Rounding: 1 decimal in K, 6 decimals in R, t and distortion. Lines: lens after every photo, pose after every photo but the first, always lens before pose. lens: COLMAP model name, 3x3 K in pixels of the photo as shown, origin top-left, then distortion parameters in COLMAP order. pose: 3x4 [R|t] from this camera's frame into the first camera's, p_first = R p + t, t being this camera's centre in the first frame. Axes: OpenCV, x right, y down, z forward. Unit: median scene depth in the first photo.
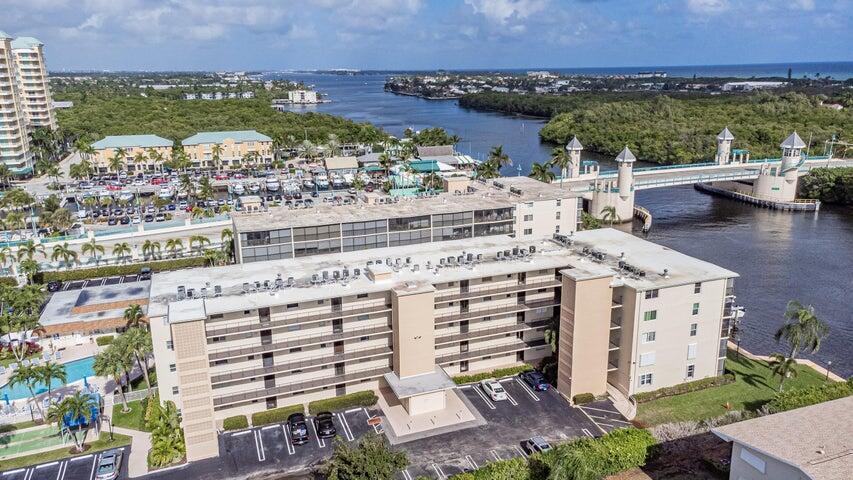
lens RADIAL K [[628.1, 0, 429.4], [0, 628.1, 237.9], [0, 0, 1]] dist [0.034028, 0.027365]
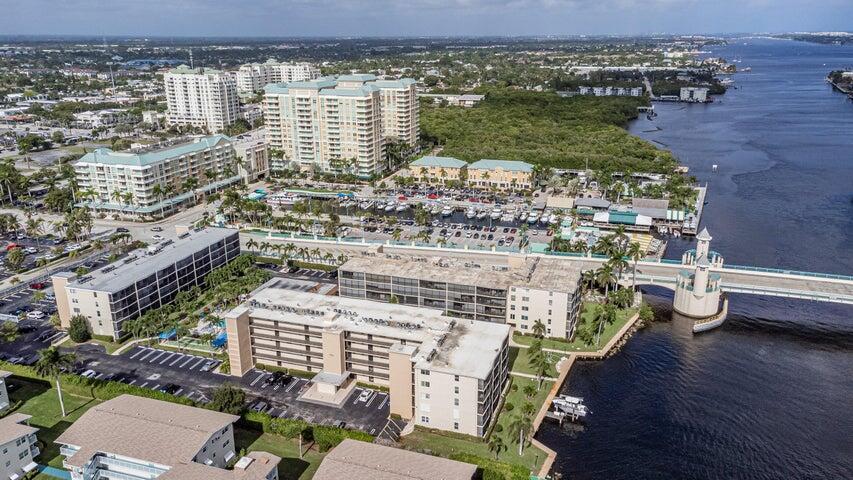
lens RADIAL K [[628.1, 0, 432.9], [0, 628.1, 233.4], [0, 0, 1]] dist [0.034028, 0.027365]
pose [[0.778498, 0.195357, -0.596470, 0.767969], [-0.169133, 0.980469, 0.100377, -0.268669], [0.604430, 0.022740, 0.796334, -0.219881]]
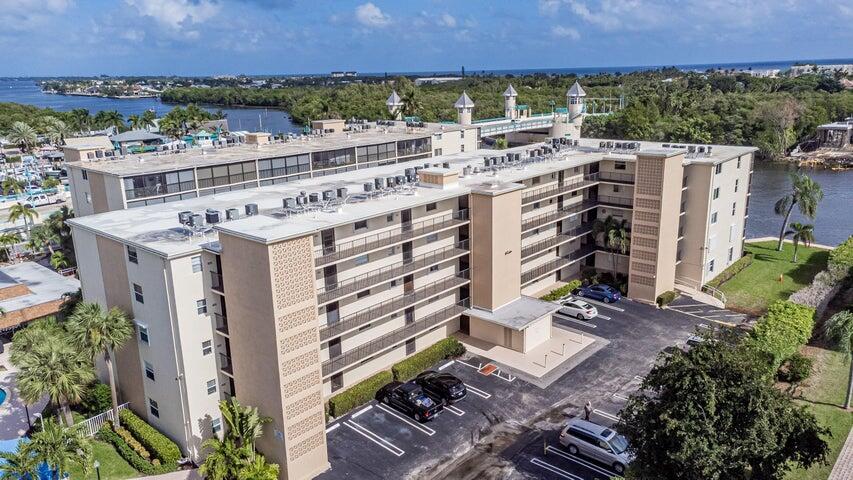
lens RADIAL K [[628.1, 0, 422.9], [0, 628.1, 216.3], [0, 0, 1]] dist [0.034028, 0.027365]
pose [[0.888544, -0.110640, 0.445250, -0.256056], [0.130575, 0.991336, -0.014239, 0.065789], [-0.439817, 0.070790, 0.895293, 0.213565]]
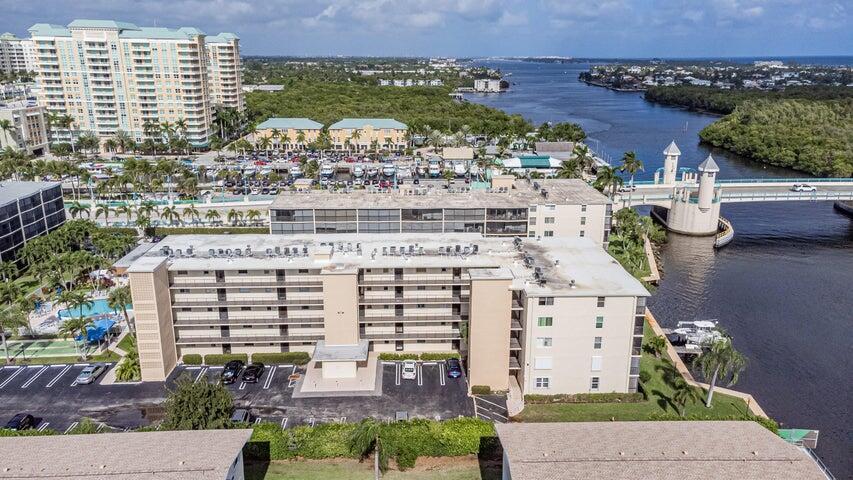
lens RADIAL K [[628.1, 0, 430.0], [0, 628.1, 239.2], [0, 0, 1]] dist [0.034028, 0.027365]
pose [[0.949090, 0.101988, -0.298037, 0.270535], [-0.095721, 0.994772, 0.035589, -0.018207], [0.300109, -0.005249, 0.953891, -0.027122]]
